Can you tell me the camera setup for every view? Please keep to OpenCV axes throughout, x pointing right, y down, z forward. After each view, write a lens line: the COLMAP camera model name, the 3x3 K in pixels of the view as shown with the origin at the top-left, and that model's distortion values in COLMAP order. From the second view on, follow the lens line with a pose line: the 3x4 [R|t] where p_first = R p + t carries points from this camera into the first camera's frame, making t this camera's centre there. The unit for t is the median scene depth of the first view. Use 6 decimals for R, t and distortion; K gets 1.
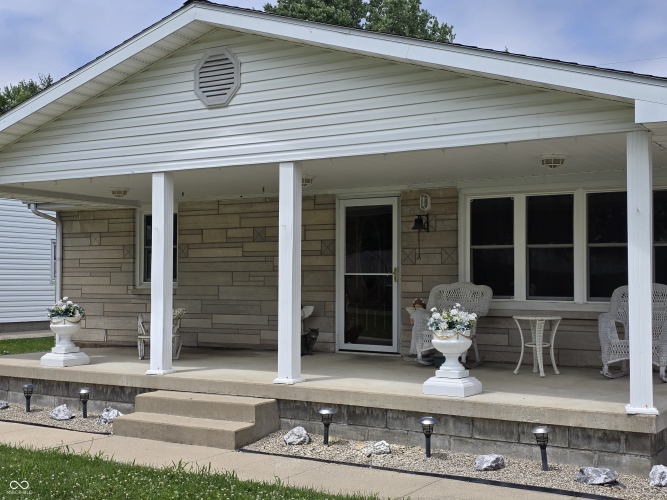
lens RADIAL K [[895.2, 0, 333.9], [0, 895.2, 250.9], [0, 0, 1]] dist [0.043374, 0.000000]
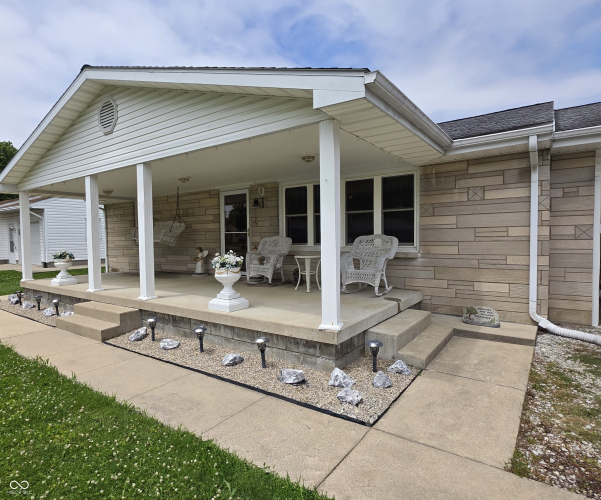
lens RADIAL K [[339.0, 0, 299.2], [0, 339.0, 249.4], [0, 0, 1]] dist [-0.000793, -0.001302]
pose [[0.996085, -0.016936, -0.086767, 0.275639], [0.023311, 0.997060, 0.072996, 0.016006], [0.085275, -0.074732, 0.993551, 0.394379]]
